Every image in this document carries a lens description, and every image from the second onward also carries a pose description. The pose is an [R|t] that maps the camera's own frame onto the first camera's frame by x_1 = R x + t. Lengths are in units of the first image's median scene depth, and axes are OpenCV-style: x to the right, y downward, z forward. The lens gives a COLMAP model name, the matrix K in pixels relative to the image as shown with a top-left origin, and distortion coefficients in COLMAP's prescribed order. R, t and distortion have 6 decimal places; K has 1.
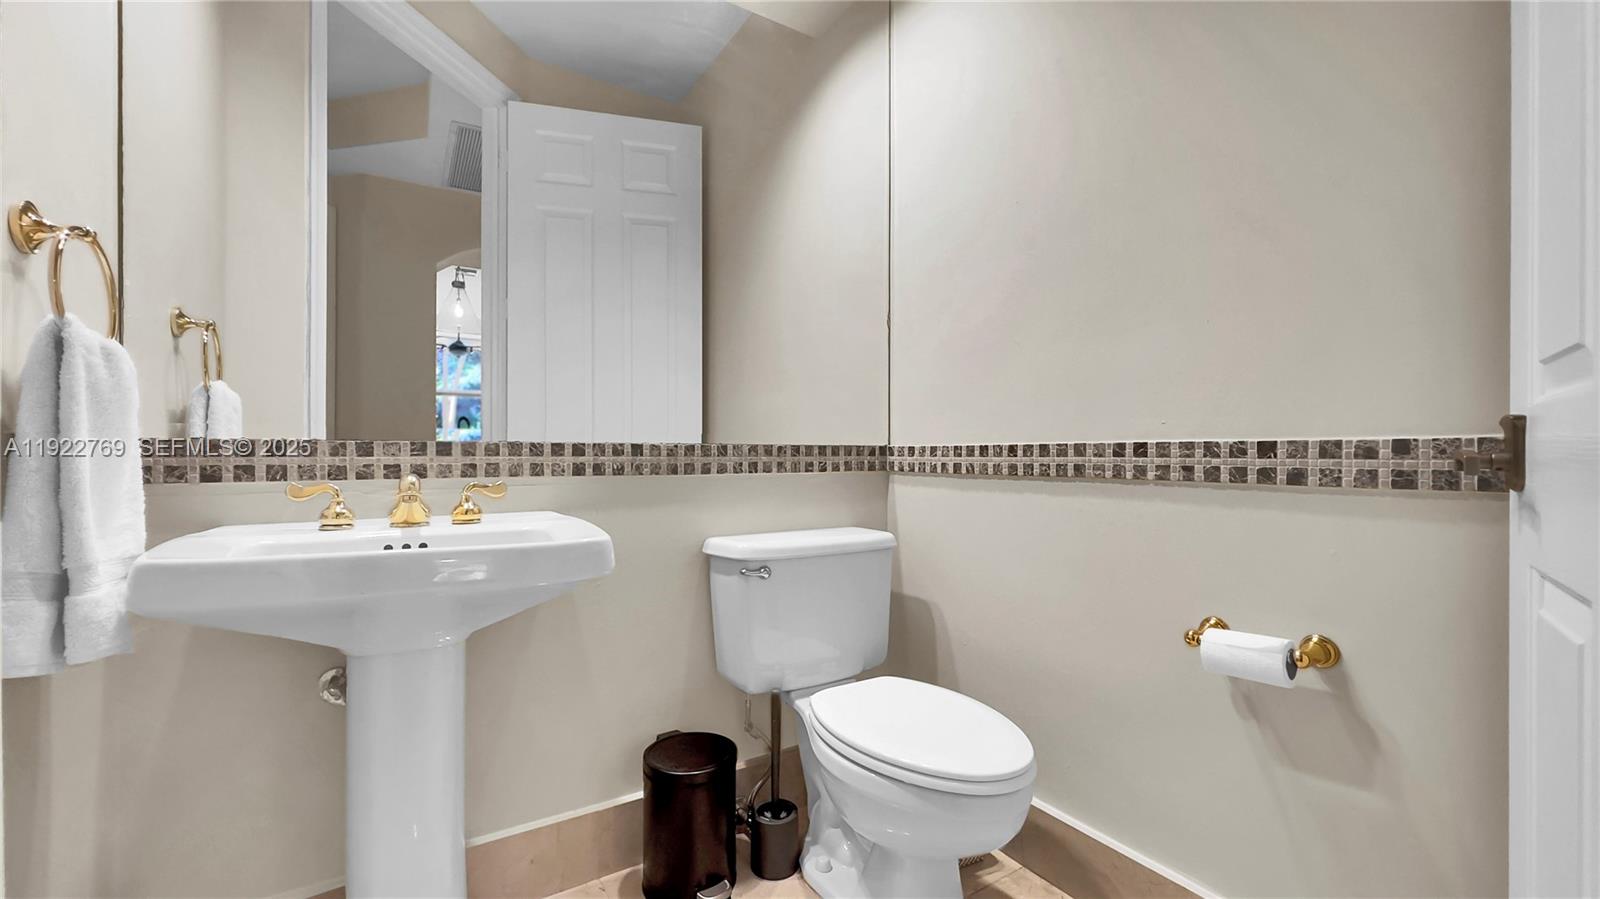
lens RADIAL K [[643.8, 0, 799.6], [0, 643.8, 452.6], [0, 0, 1]] dist [-0.002557, -0.000236]
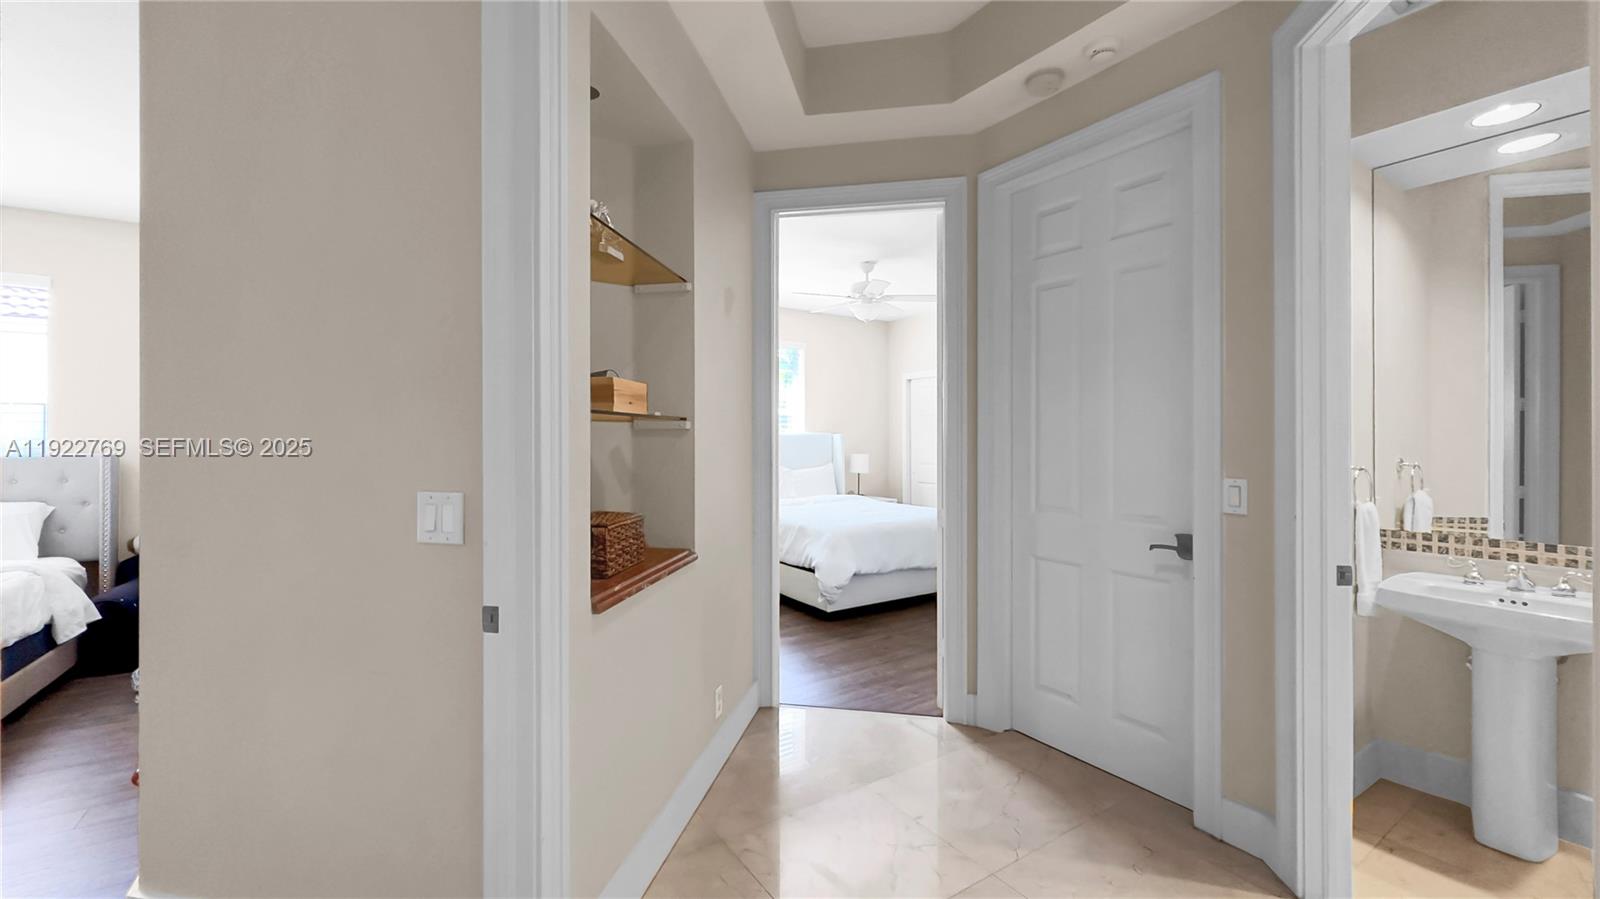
lens RADIAL K [[643.8, 0, 801.1], [0, 643.8, 440.9], [0, 0, 1]] dist [-0.002557, -0.000236]
pose [[0.024532, 0.002487, -0.999696, 1.206384], [0.002464, 0.999994, 0.002549, -0.331901], [0.999696, -0.002526, 0.024526, -1.122523]]
